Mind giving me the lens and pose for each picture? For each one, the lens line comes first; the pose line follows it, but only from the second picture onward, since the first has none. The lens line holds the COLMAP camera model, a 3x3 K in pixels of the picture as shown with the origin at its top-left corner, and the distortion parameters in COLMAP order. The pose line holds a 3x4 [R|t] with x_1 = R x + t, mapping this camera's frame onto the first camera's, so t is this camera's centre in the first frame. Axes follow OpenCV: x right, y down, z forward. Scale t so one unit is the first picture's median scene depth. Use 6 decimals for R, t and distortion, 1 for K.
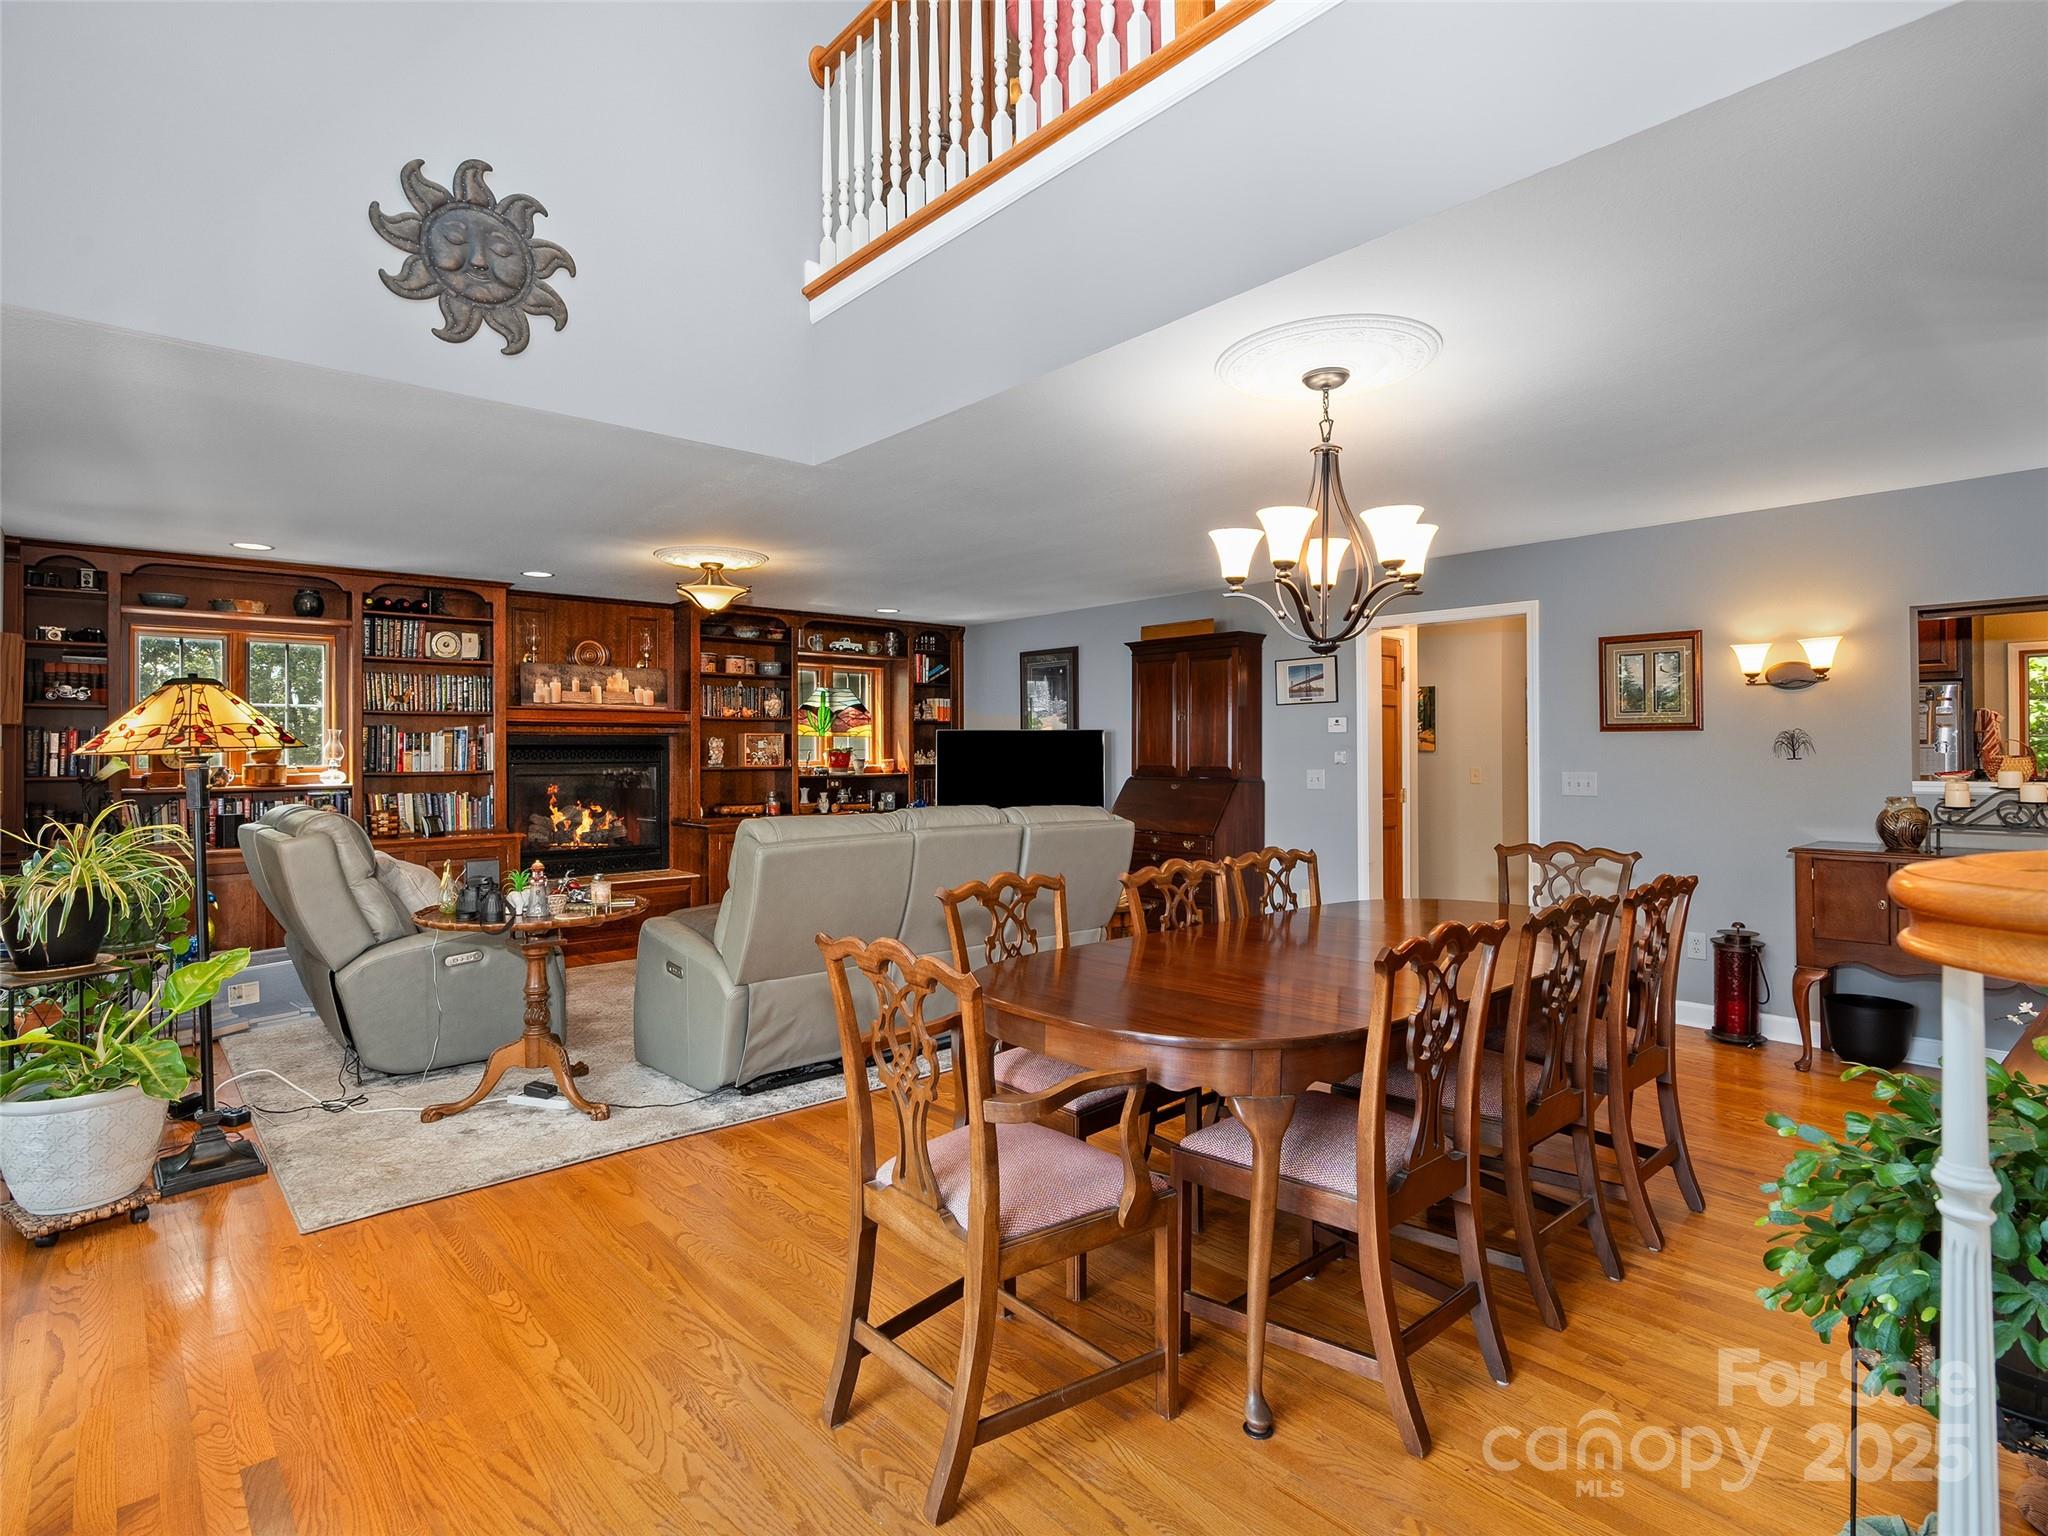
lens RADIAL K [[1048.8, 0, 1024.0], [0, 1048.8, 768.0], [0, 0, 1]] dist [-0.012022, 0.000002]
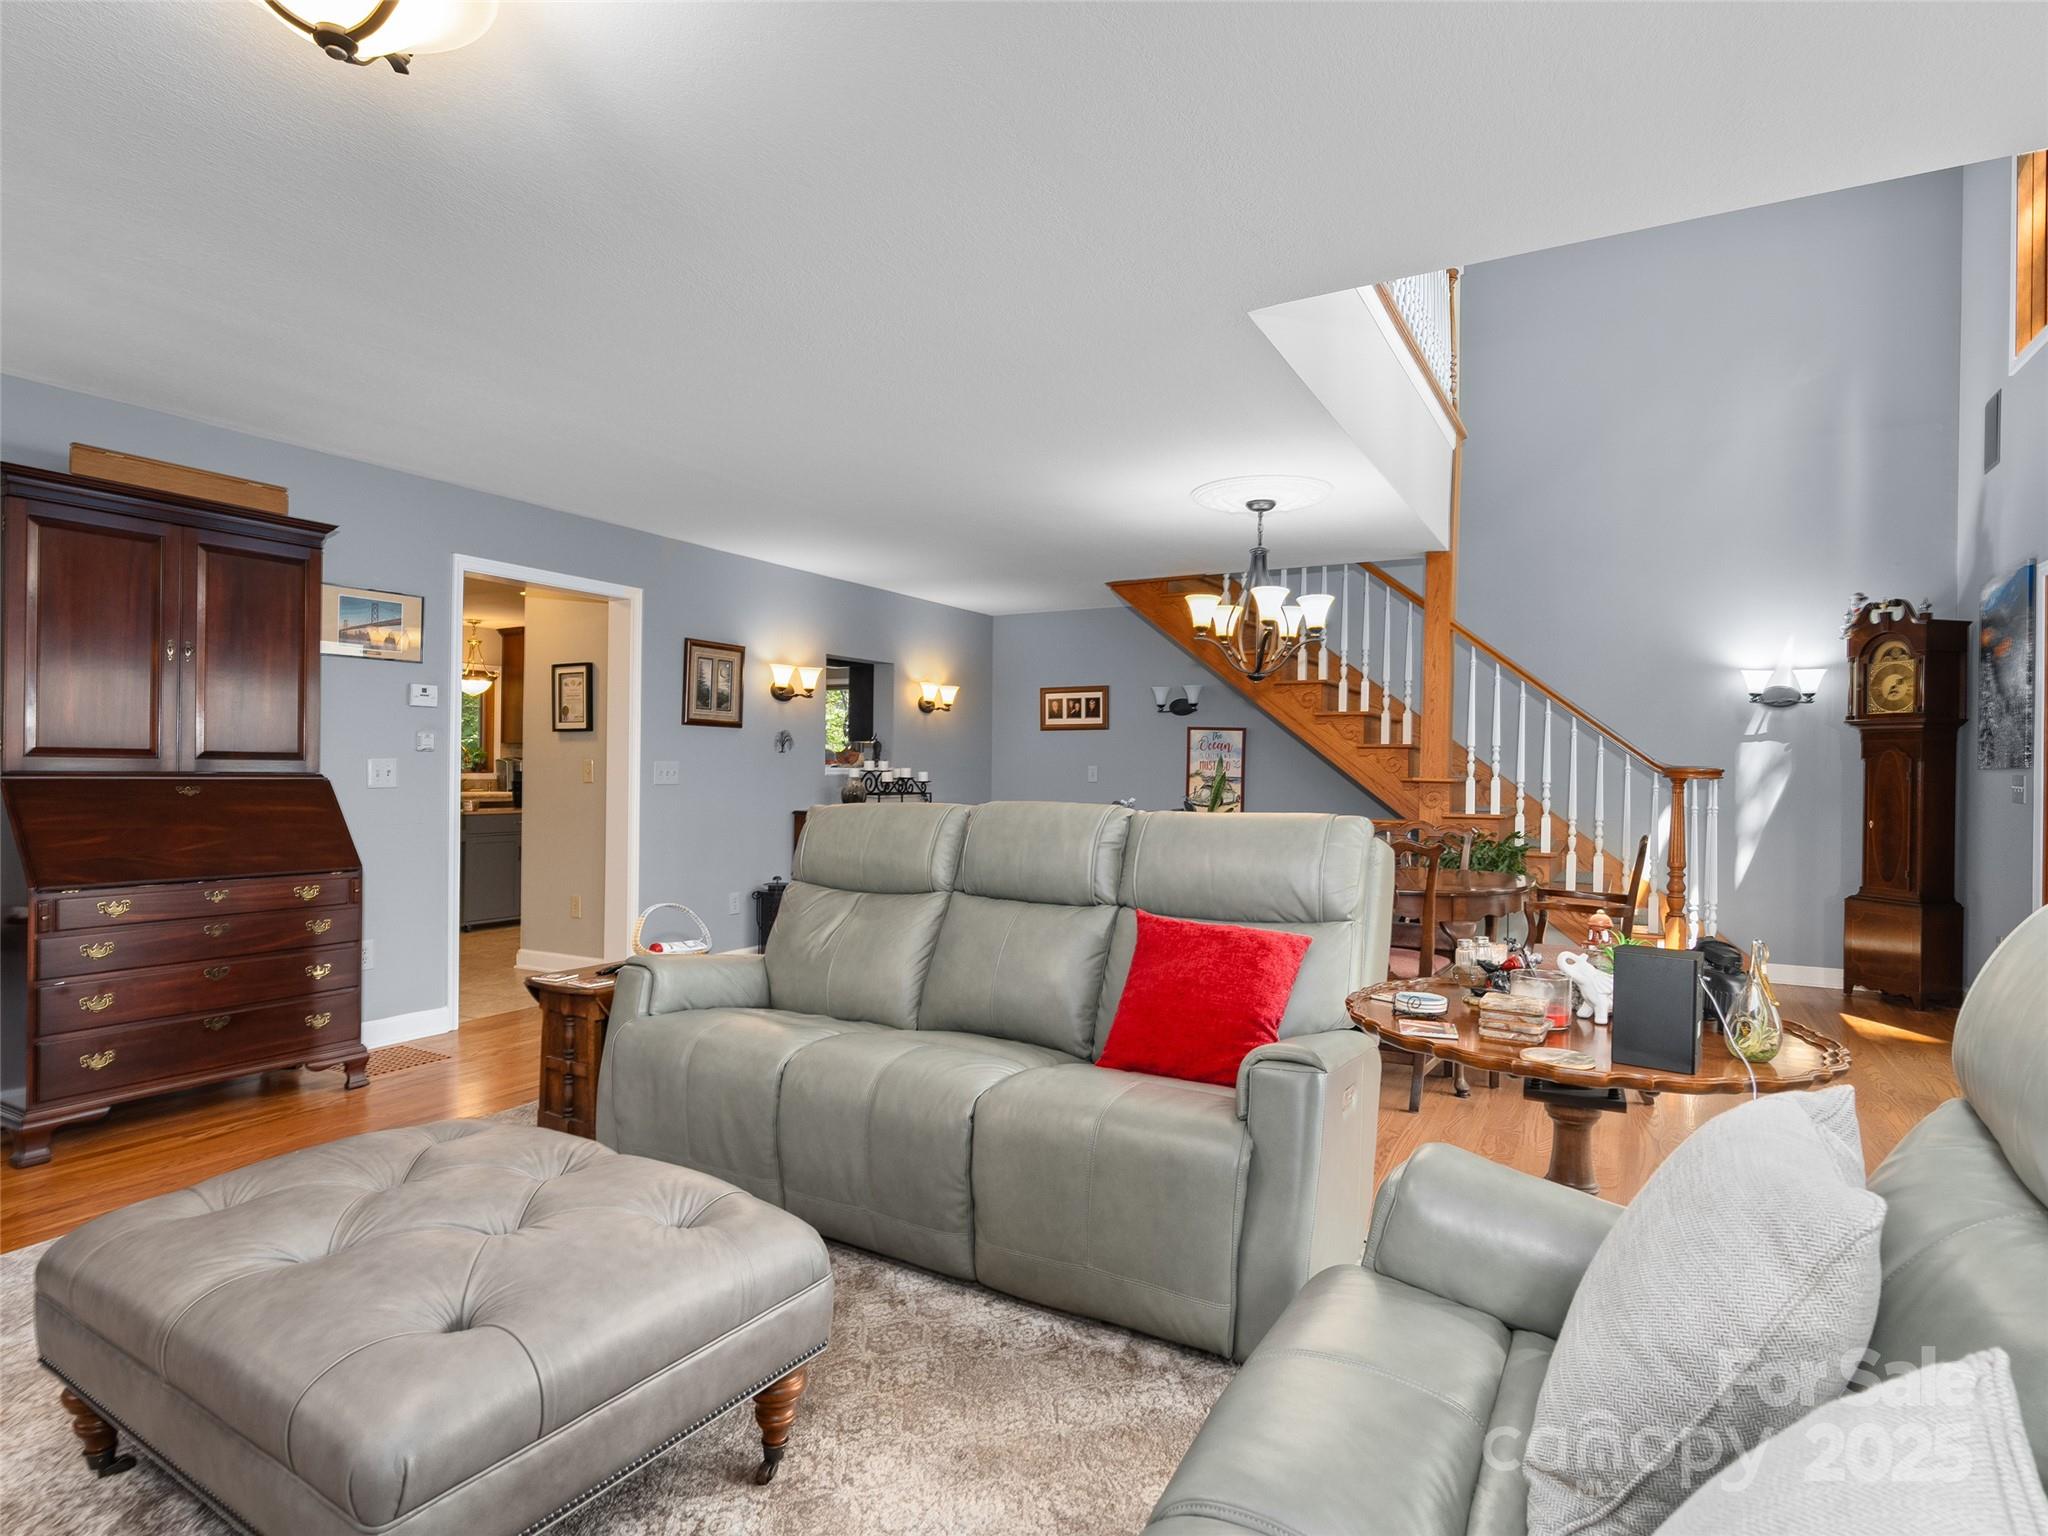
lens RADIAL K [[1074.7, 0, 1024.0], [0, 1074.7, 768.0], [0, 0, 1]] dist [-0.000330, -0.000090]
pose [[-0.315295, 0.000390, 0.948994, -0.453063], [0.003022, 0.999995, 0.000593, 0.007658], [-0.948989, 0.003055, -0.315295, 0.742775]]
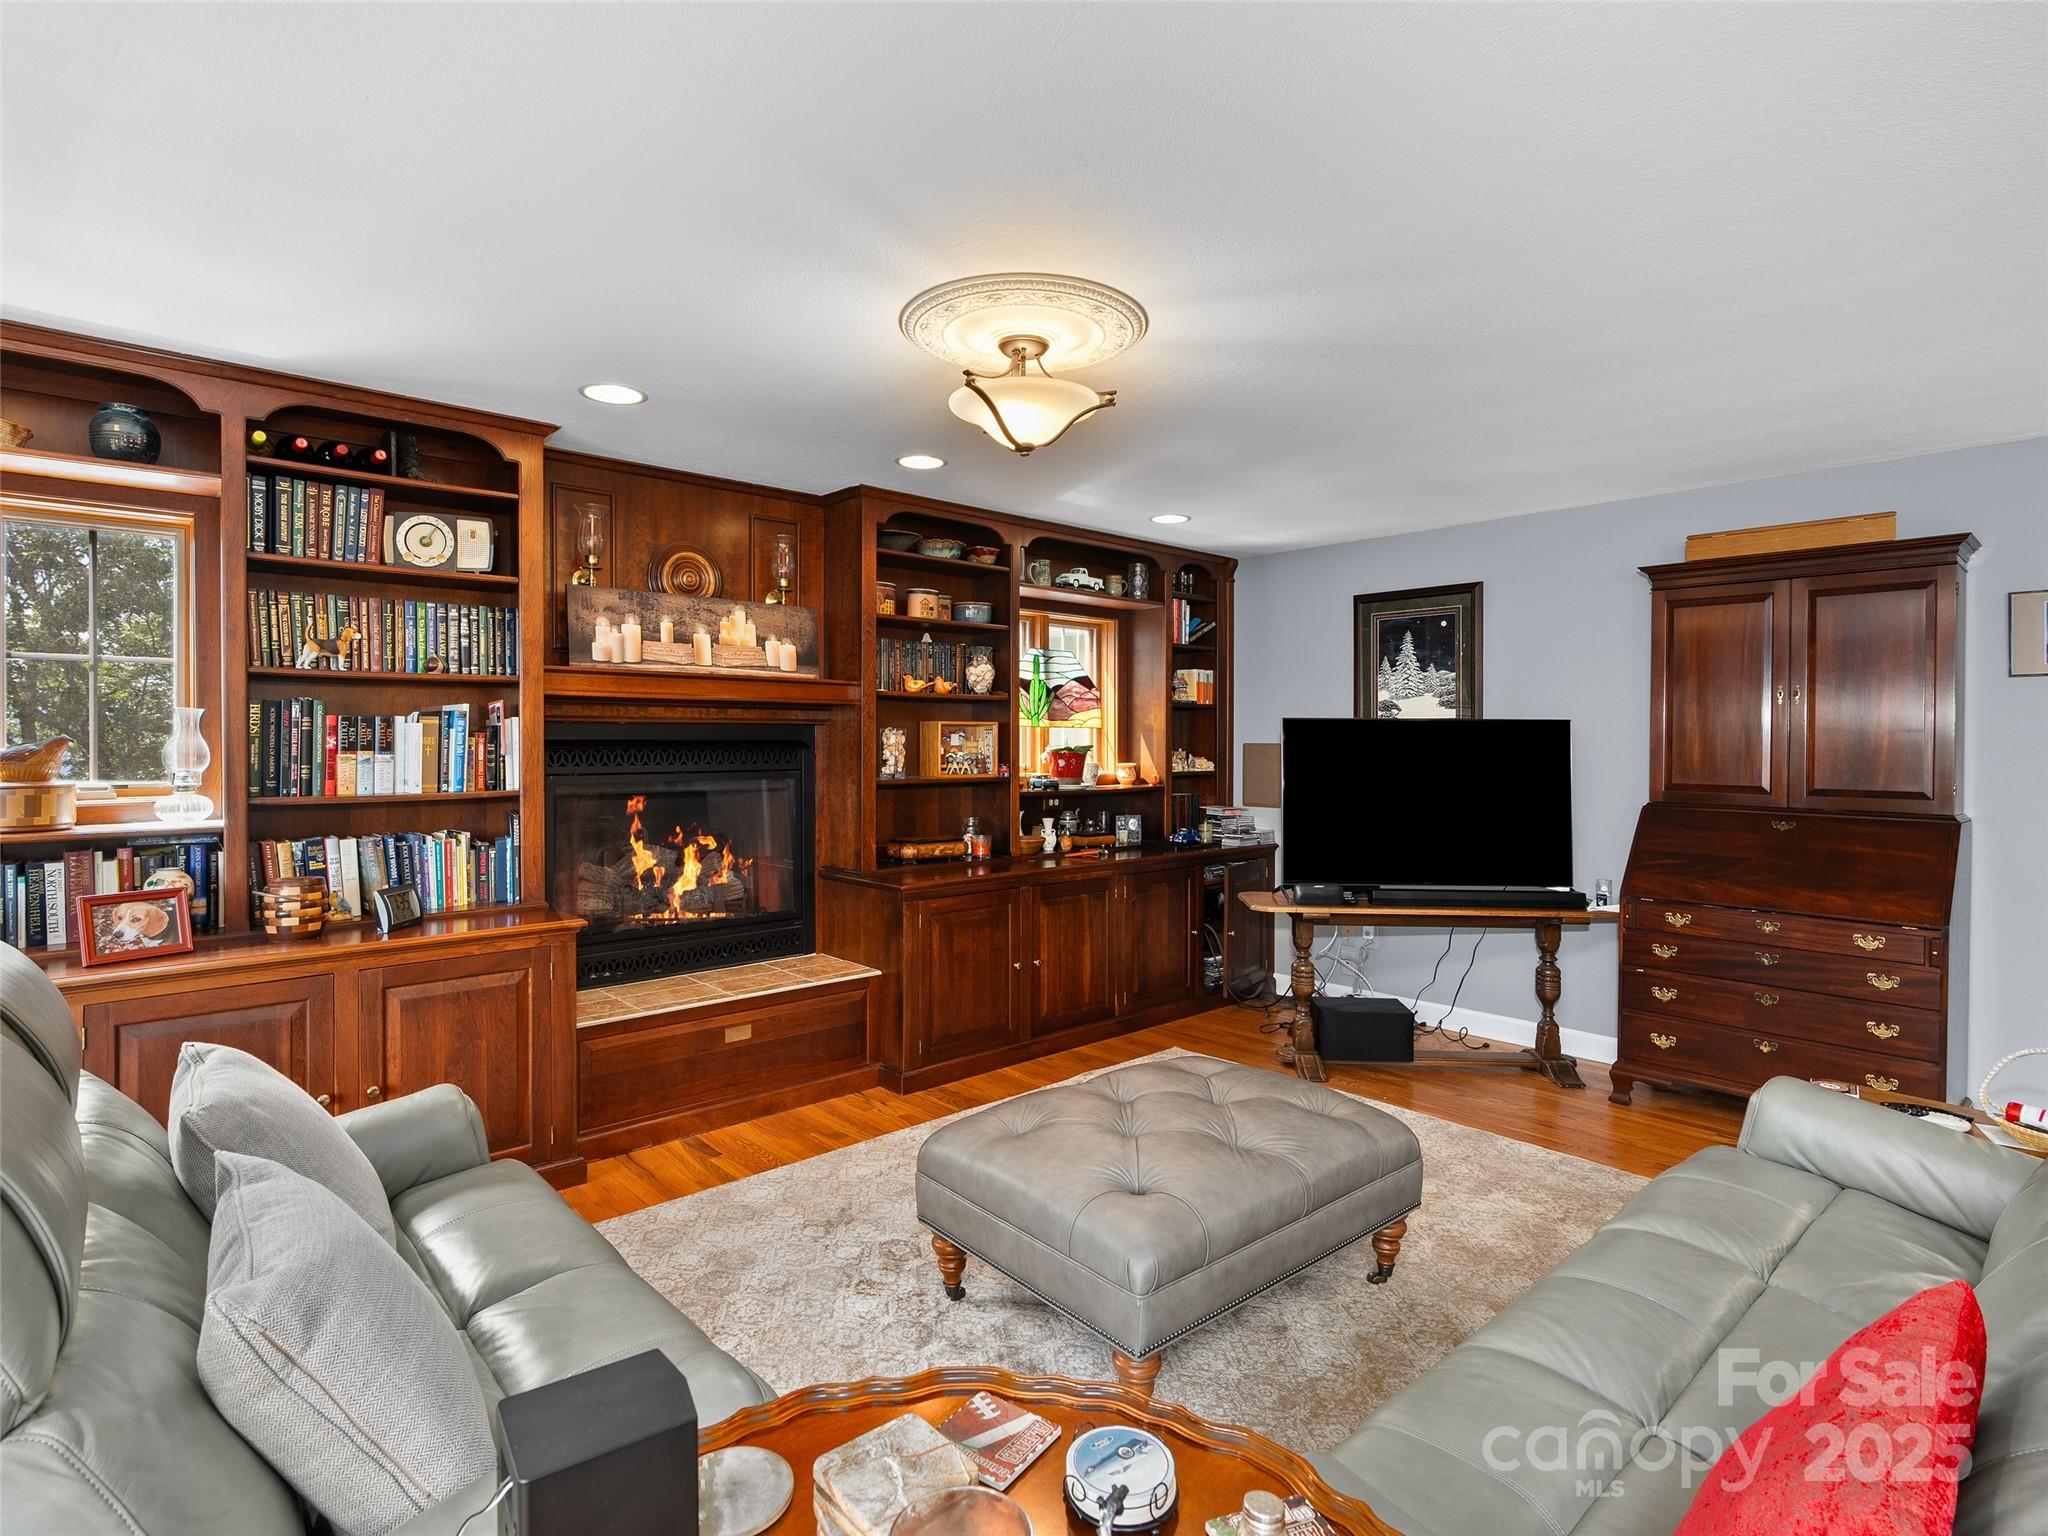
lens RADIAL K [[1041.5, 0, 1024.0], [0, 1041.5, 768.0], [0, 0, 1]] dist [-0.002089, 0.000486]
pose [[0.999863, 0.006719, 0.015114, -0.245187], [-0.006892, 0.999911, 0.011447, -0.014894], [-0.015035, -0.011550, 0.999820, 0.444632]]
